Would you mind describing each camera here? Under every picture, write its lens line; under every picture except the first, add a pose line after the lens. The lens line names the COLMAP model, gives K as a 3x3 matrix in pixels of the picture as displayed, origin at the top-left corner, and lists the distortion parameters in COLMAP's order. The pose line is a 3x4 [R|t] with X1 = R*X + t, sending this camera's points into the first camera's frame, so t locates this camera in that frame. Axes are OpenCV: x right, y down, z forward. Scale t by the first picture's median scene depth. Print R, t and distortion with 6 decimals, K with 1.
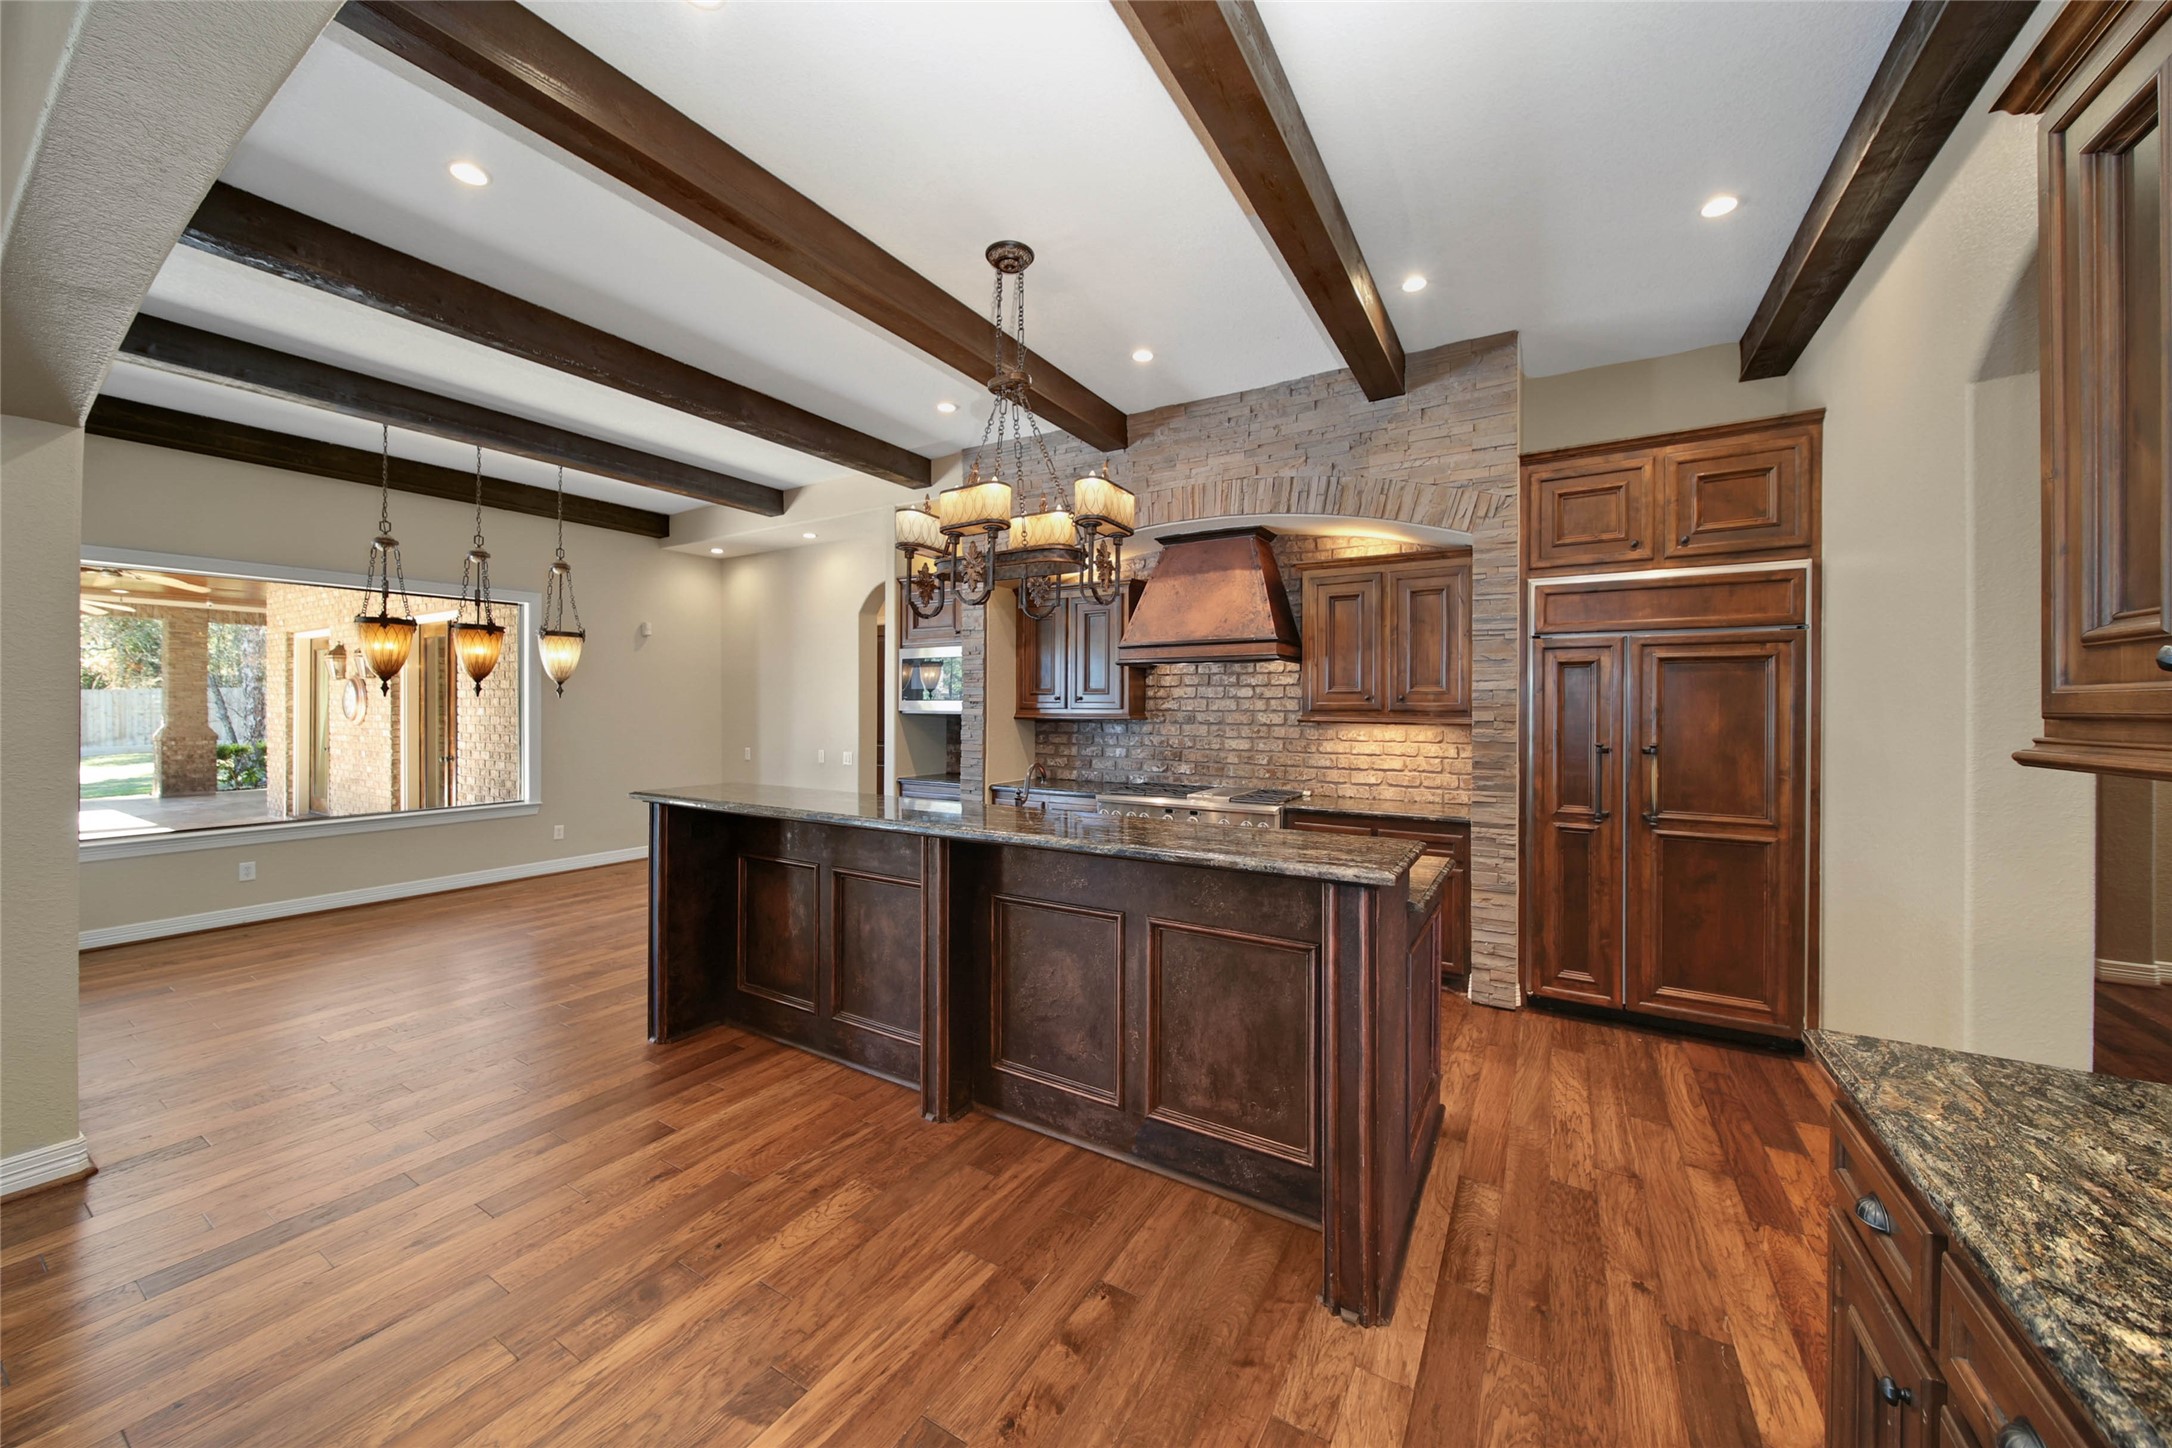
lens RADIAL K [[797.4, 0, 1096.7], [0, 797.4, 726.5], [0, 0, 1]] dist [-0.001811, -0.000943]
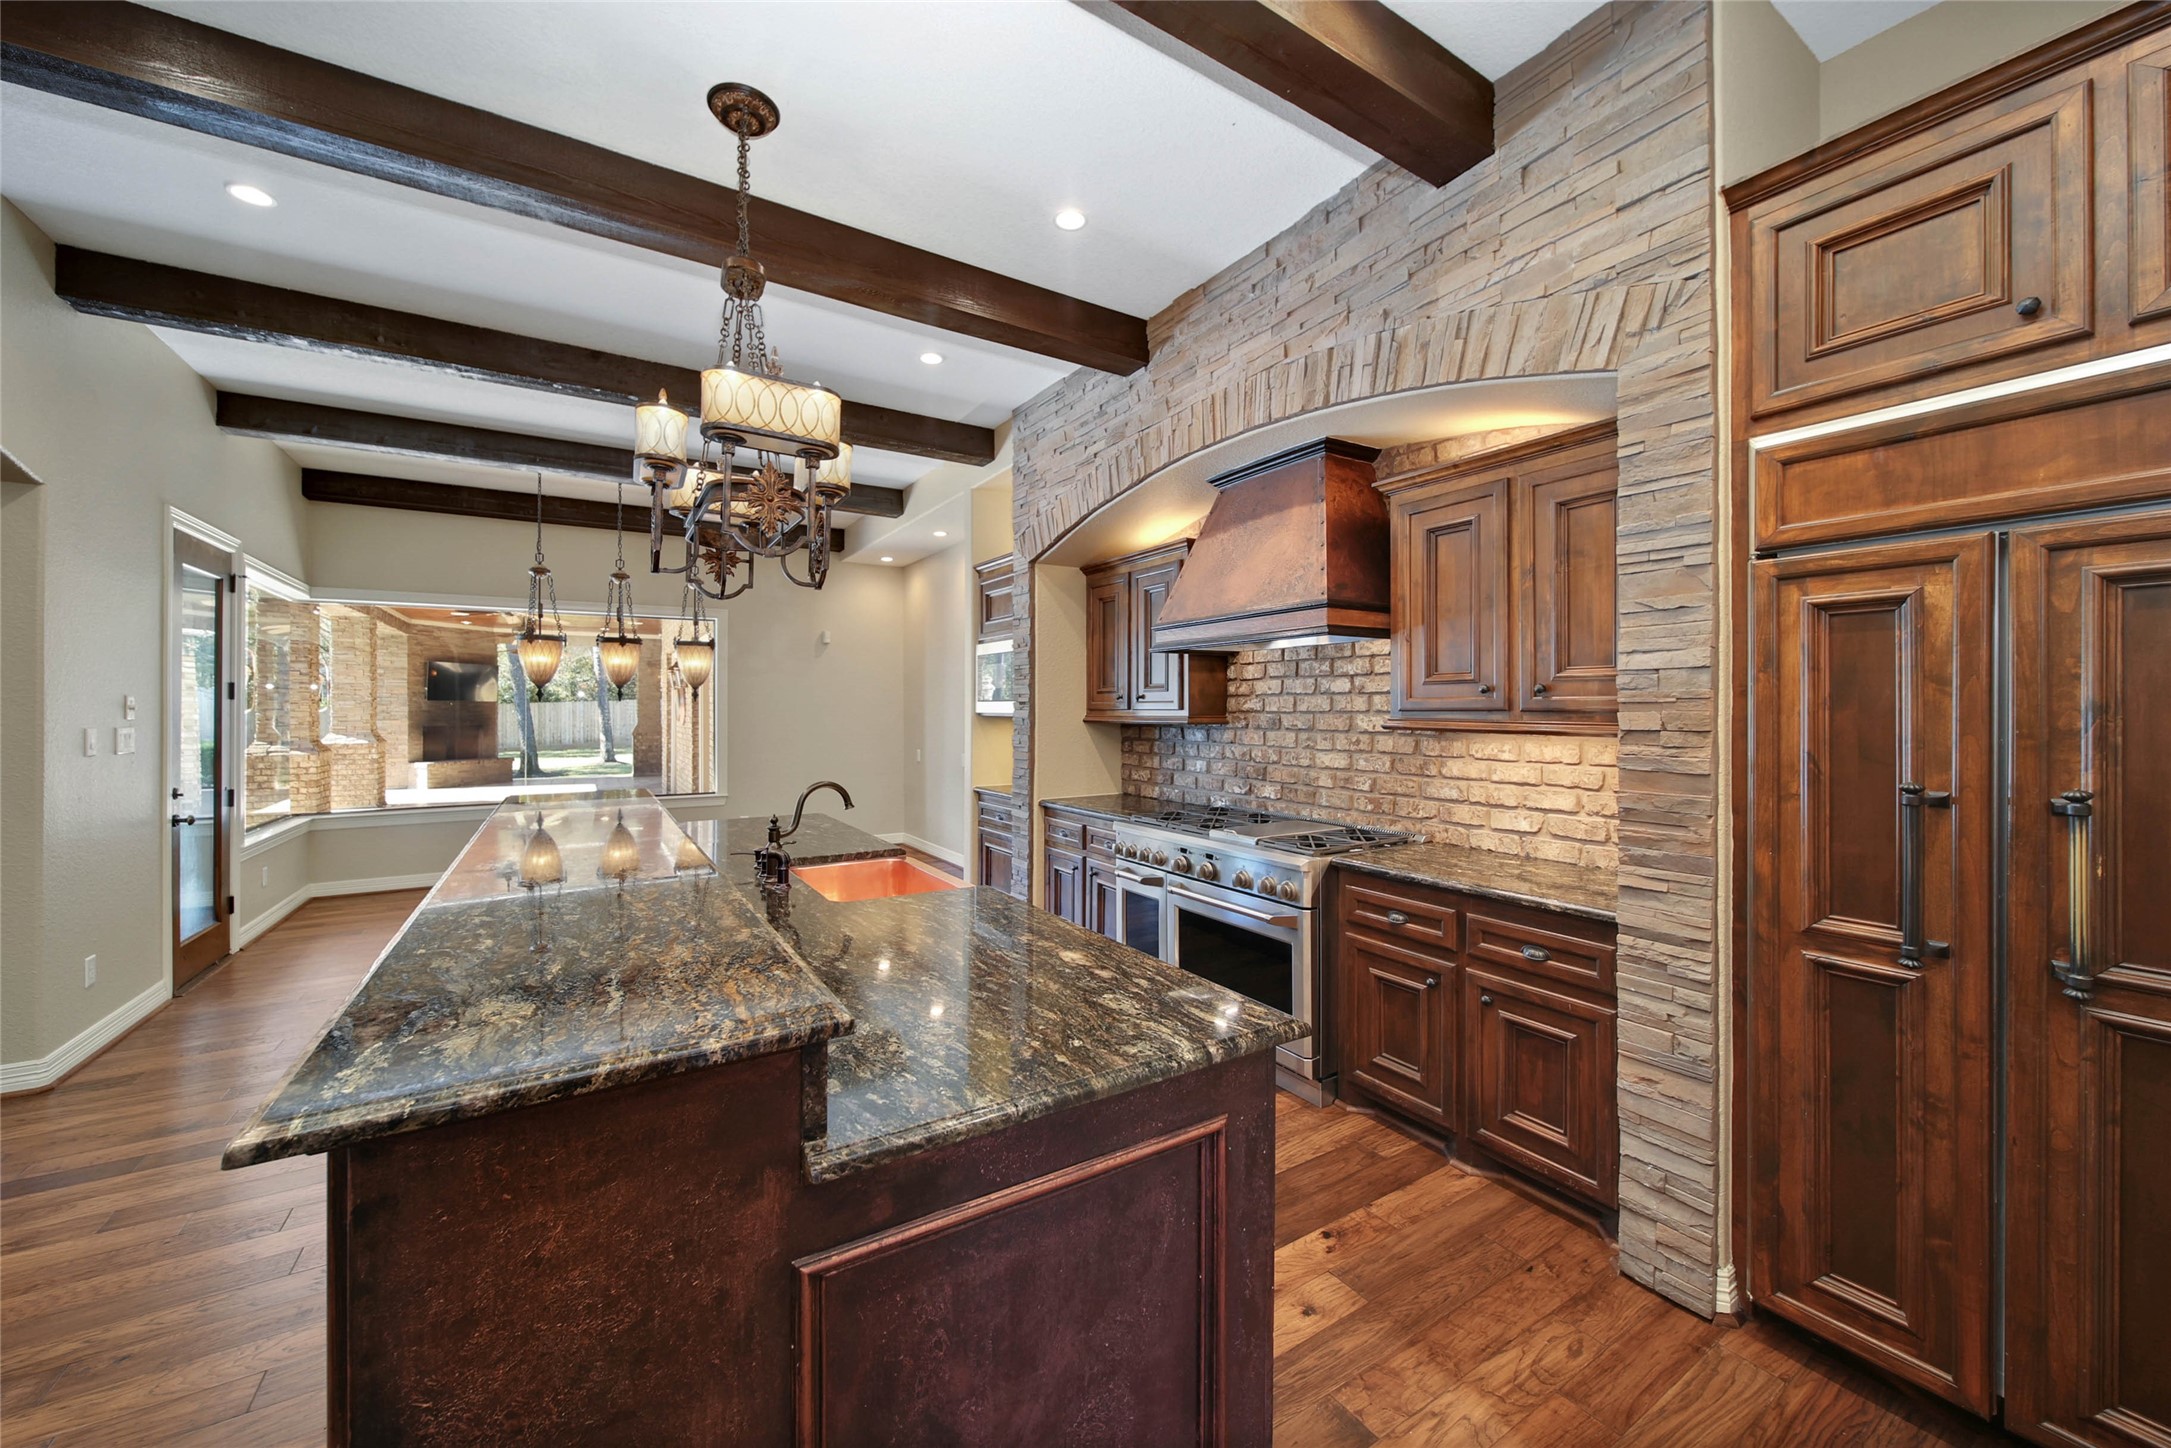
lens RADIAL K [[797.1, 0, 1047.8], [0, 797.1, 722.5], [0, 0, 1]] dist [-0.001811, -0.000943]
pose [[0.882138, 0.004124, -0.470974, 0.389113], [-0.008224, 0.999944, -0.006649, -0.005372], [0.470920, 0.009739, 0.882122, 0.368455]]
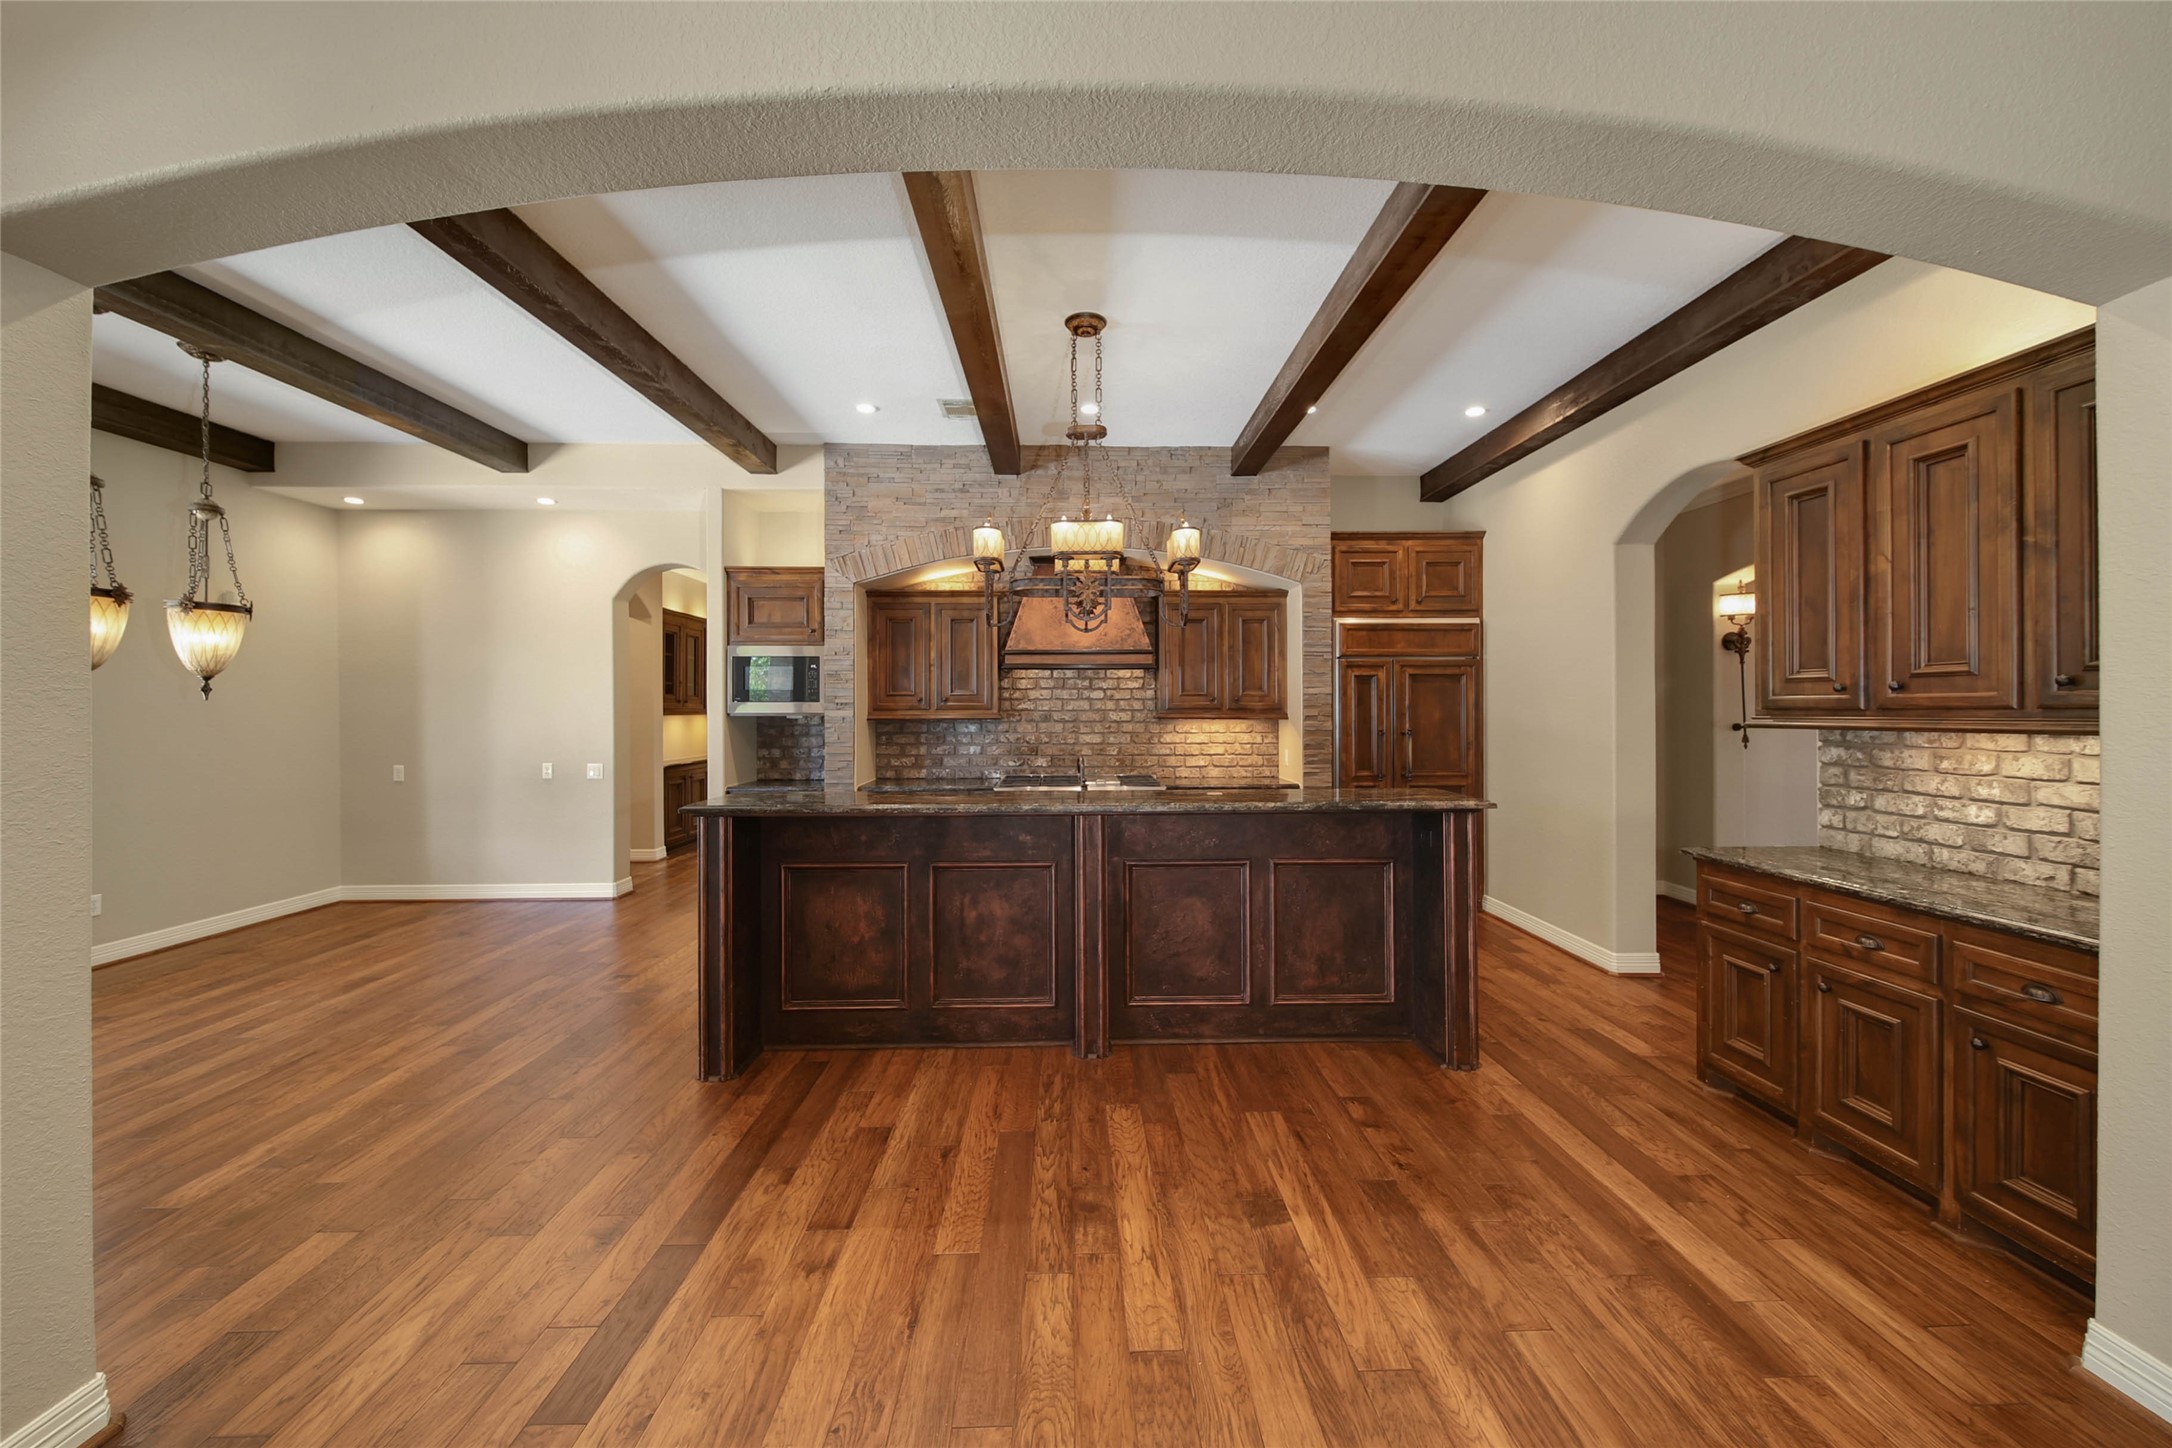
lens RADIAL K [[797.4, 0, 1119.1], [0, 797.4, 725.3], [0, 0, 1]] dist [-0.001811, -0.000943]
pose [[0.837681, -0.018734, 0.545838, -0.583433], [0.019421, 0.999801, 0.004511, -0.002533], [-0.545814, 0.006822, 0.837878, -0.007840]]
